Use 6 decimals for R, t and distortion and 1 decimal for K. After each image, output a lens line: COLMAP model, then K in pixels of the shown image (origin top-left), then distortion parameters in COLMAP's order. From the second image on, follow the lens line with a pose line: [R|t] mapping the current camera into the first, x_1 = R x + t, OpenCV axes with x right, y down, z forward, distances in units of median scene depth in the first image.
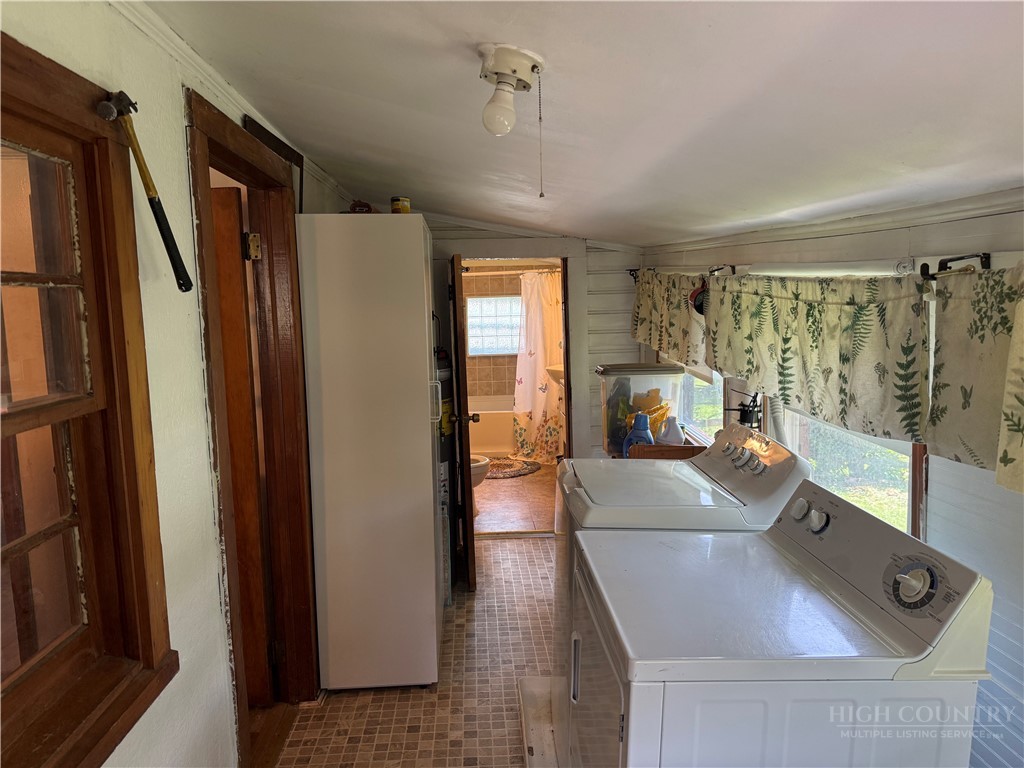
lens RADIAL K [[718.7, 0, 514.1], [0, 718.7, 389.0], [0, 0, 1]] dist [0.112198, -0.182154]
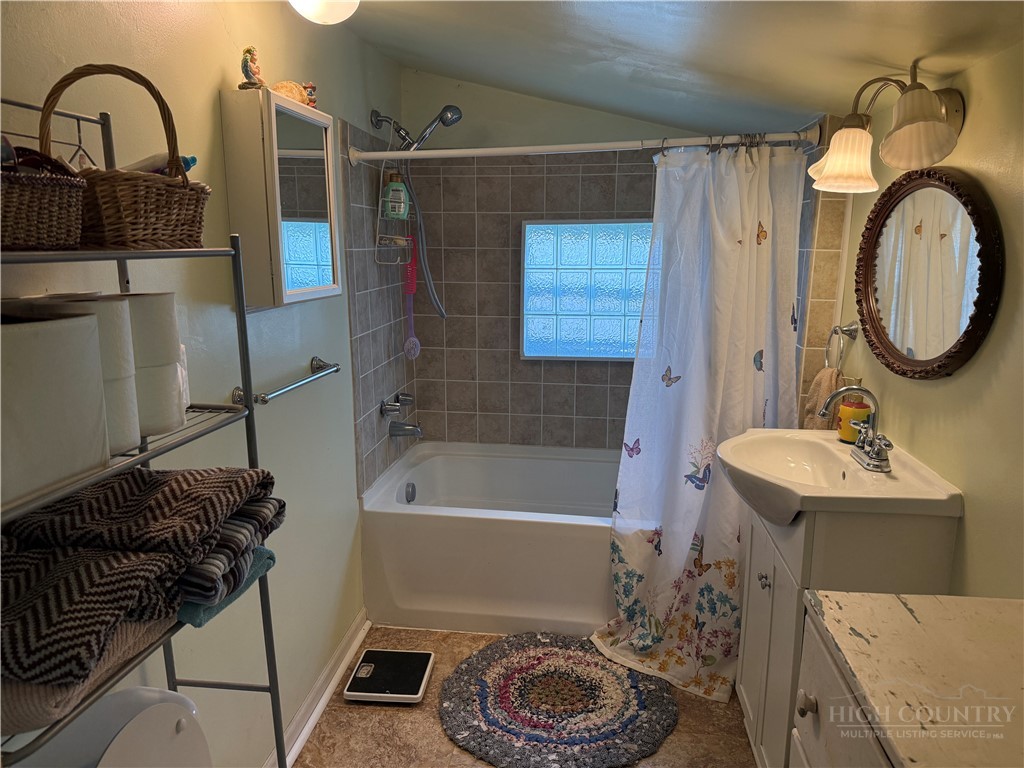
lens RADIAL K [[718.7, 0, 514.1], [0, 718.7, 389.0], [0, 0, 1]] dist [0.112198, -0.182154]
pose [[0.982515, 0.061237, -0.175823, 0.011026], [-0.047891, 0.995710, 0.079176, -0.067680], [0.179917, -0.069371, 0.981233, 0.623402]]
